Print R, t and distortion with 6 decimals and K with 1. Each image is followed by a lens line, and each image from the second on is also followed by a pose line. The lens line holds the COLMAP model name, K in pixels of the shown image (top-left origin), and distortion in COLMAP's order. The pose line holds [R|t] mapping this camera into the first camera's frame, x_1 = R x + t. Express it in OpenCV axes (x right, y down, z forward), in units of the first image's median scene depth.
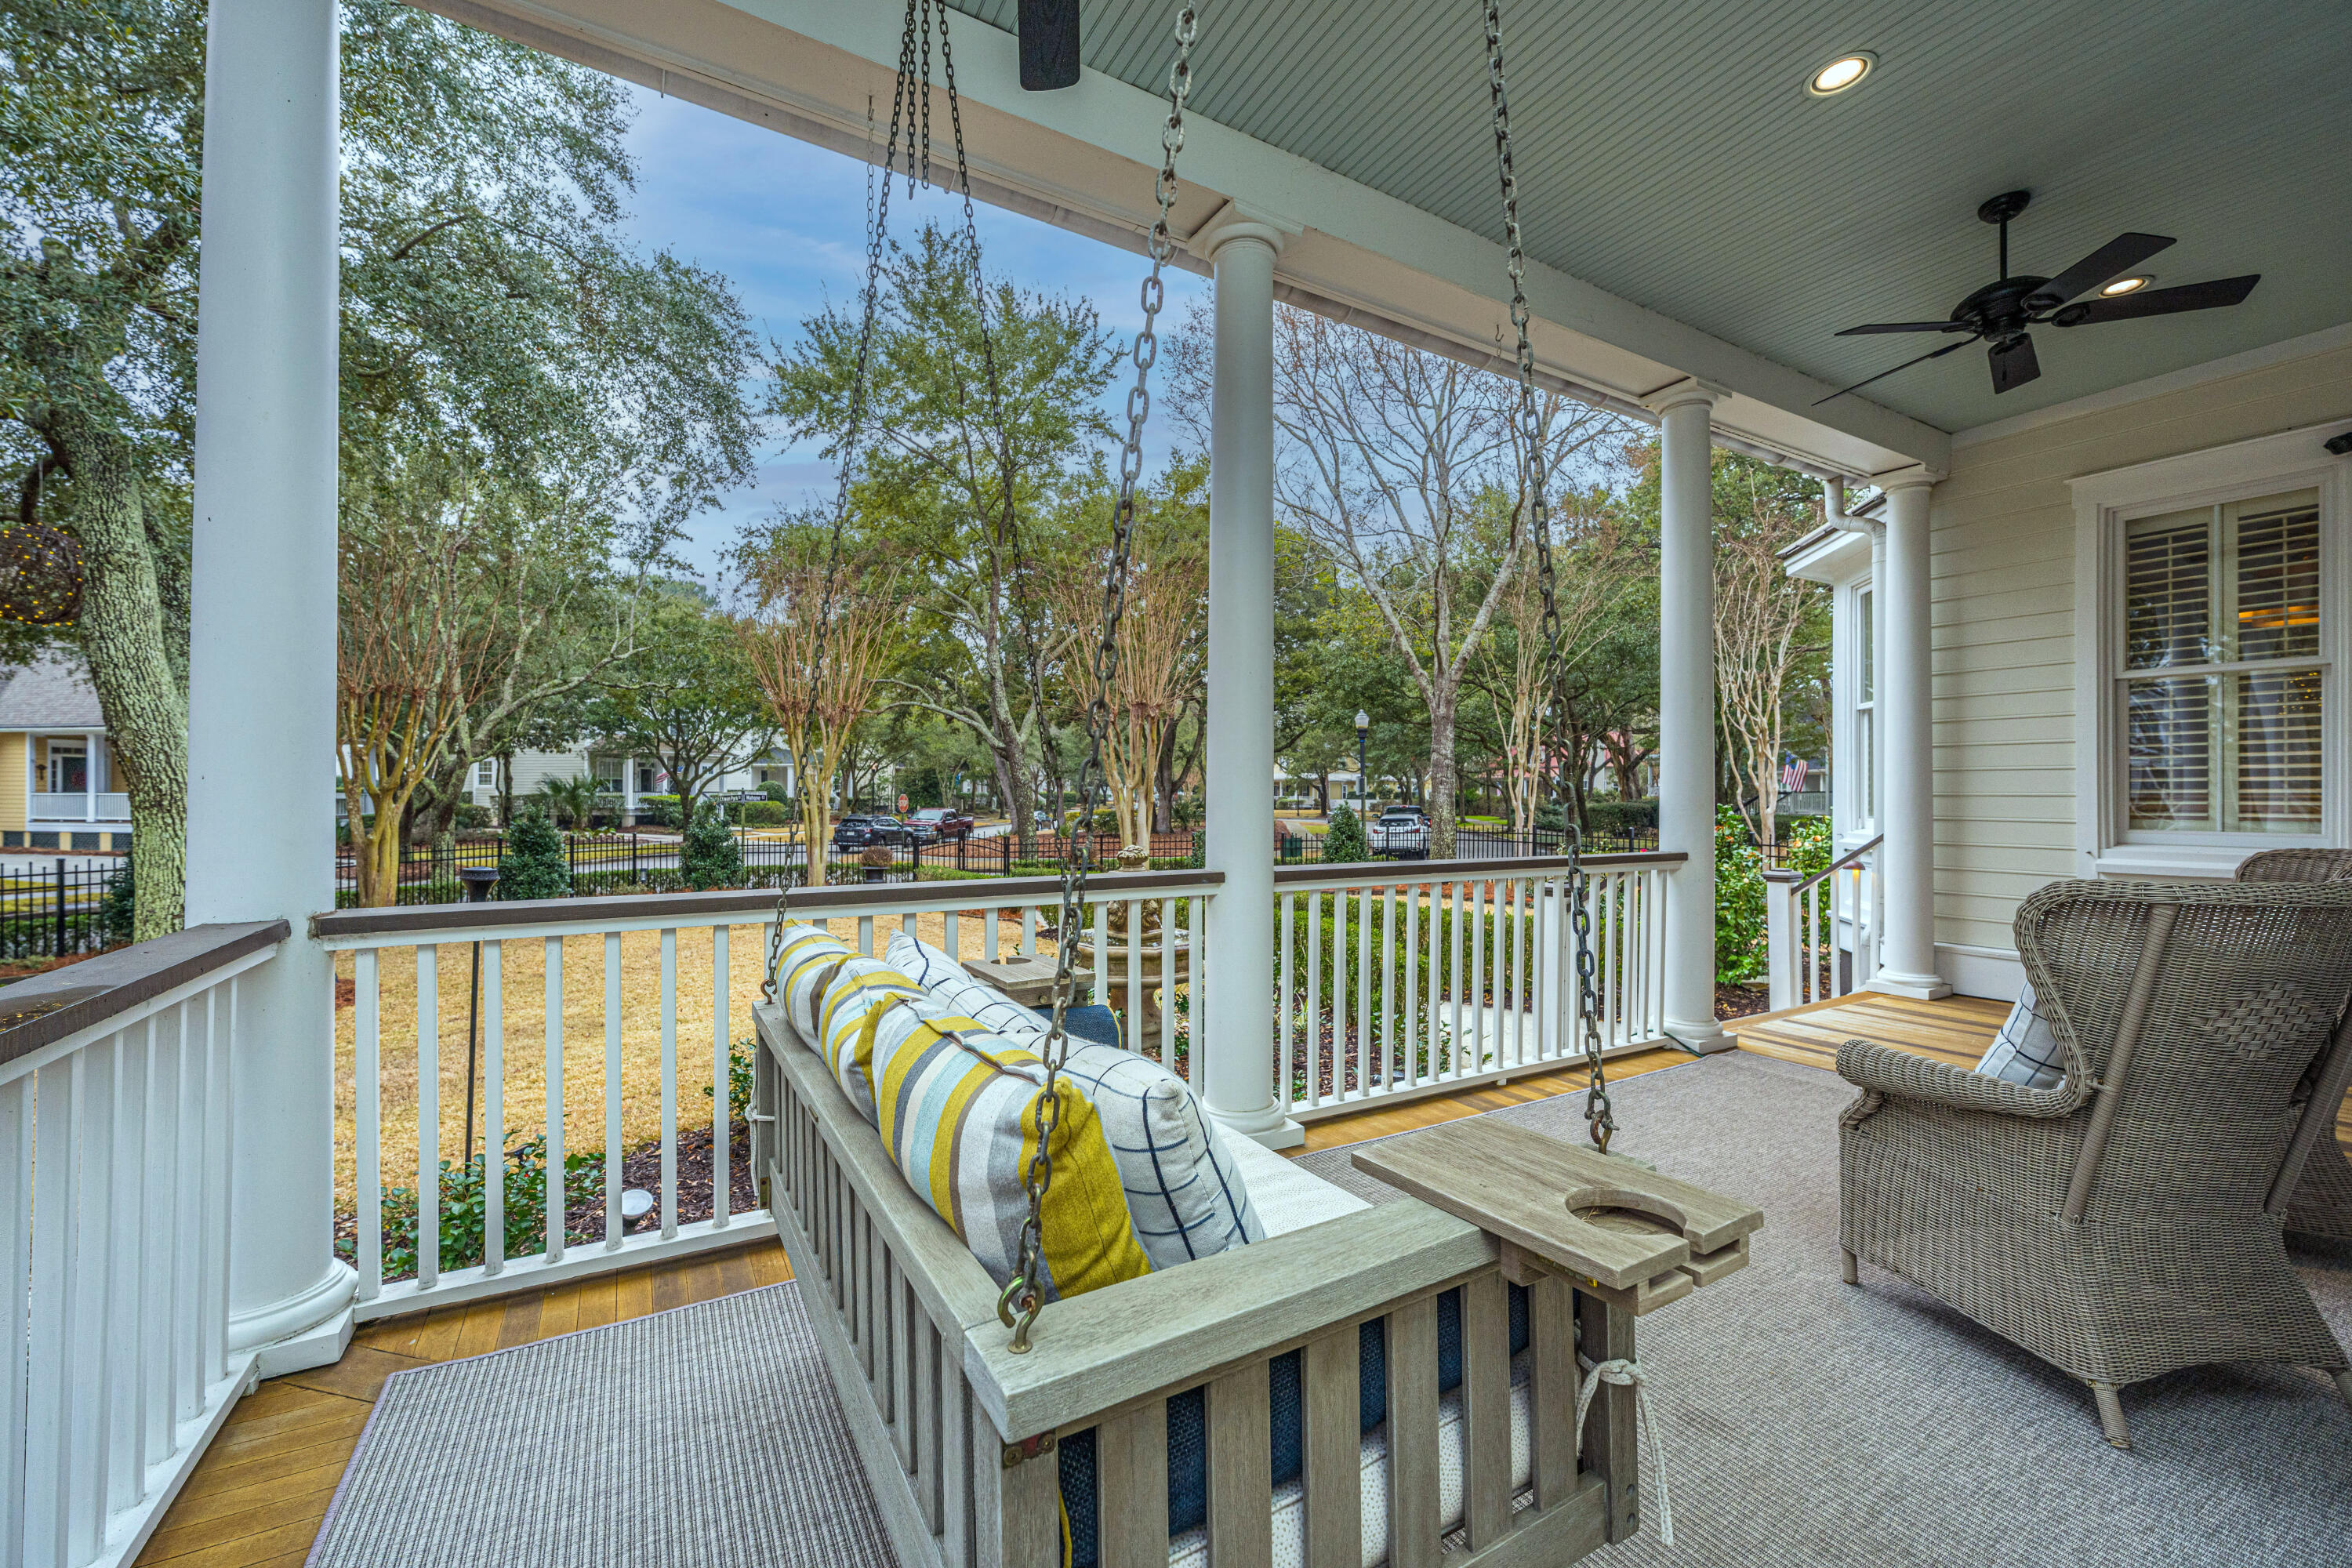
lens RADIAL K [[937.8, 0, 1178.6], [0, 937.8, 787.9], [0, 0, 1]] dist [-0.000936, -0.000311]
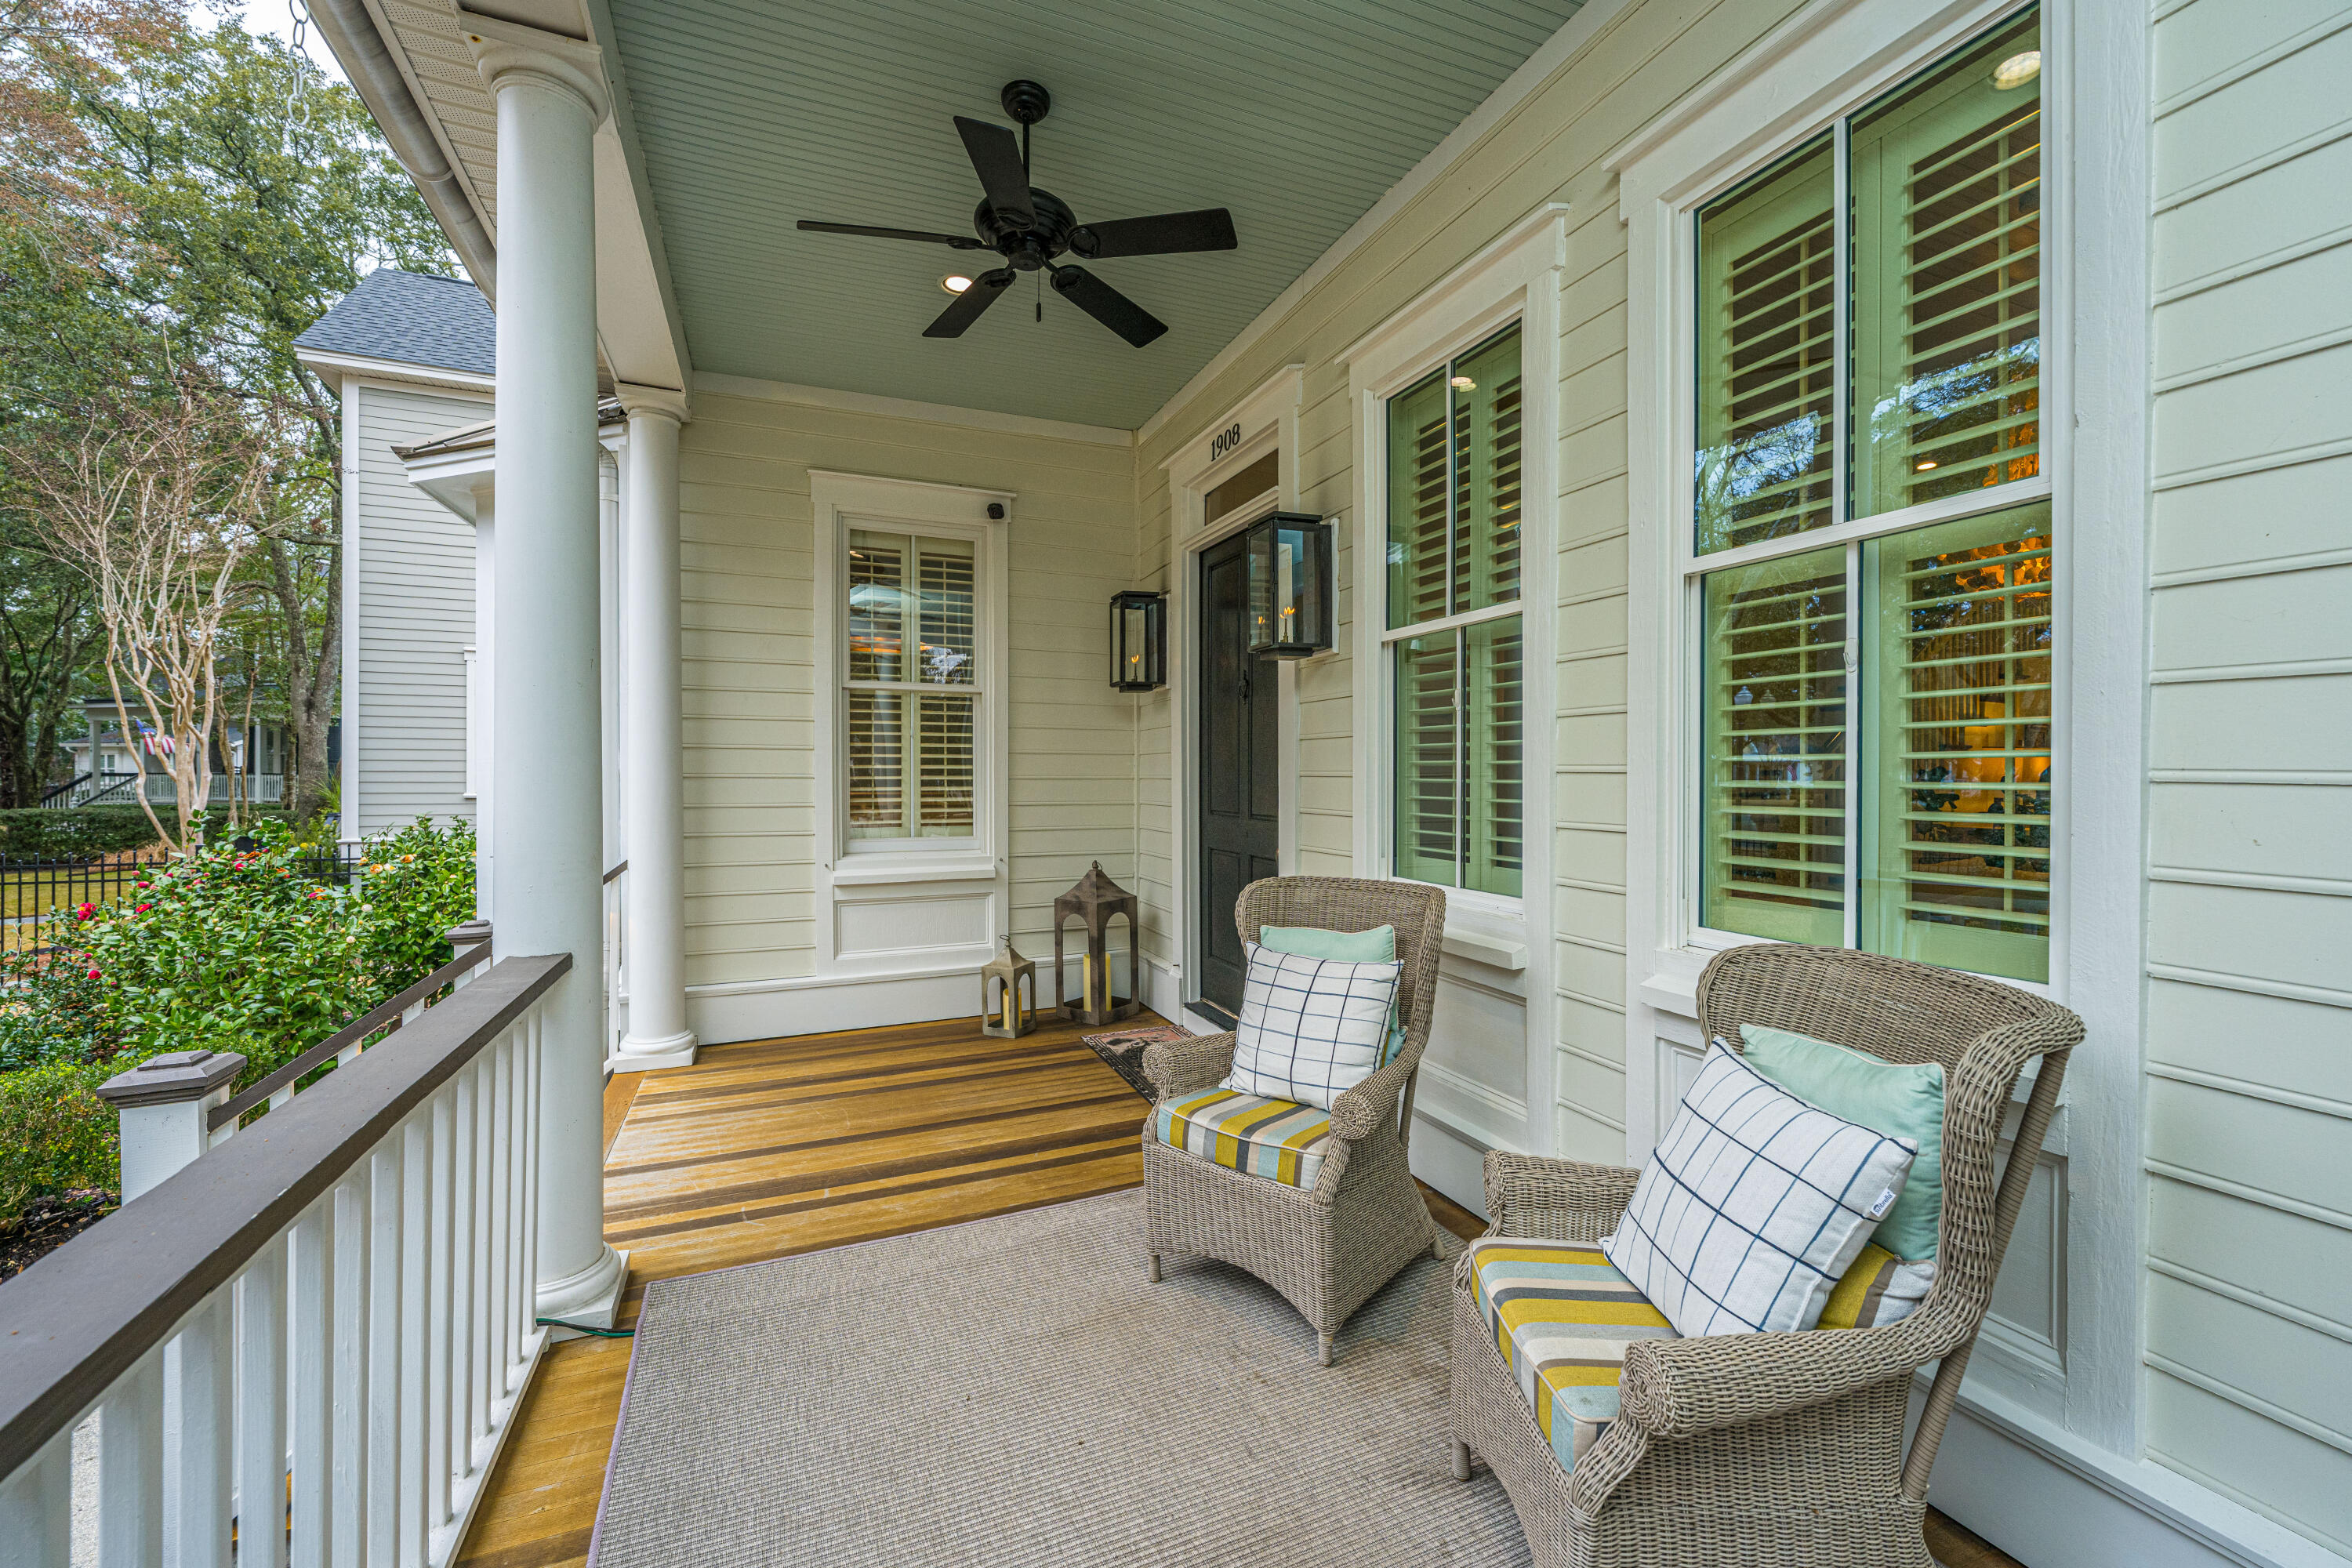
lens RADIAL K [[937.8, 0, 1178.4], [0, 937.8, 771.4], [0, 0, 1]] dist [-0.000936, -0.000311]
pose [[0.122864, -0.002258, 0.992421, 0.070820], [-0.007945, 0.999963, 0.003259, -0.036255], [-0.992392, -0.008285, 0.122842, 0.560602]]
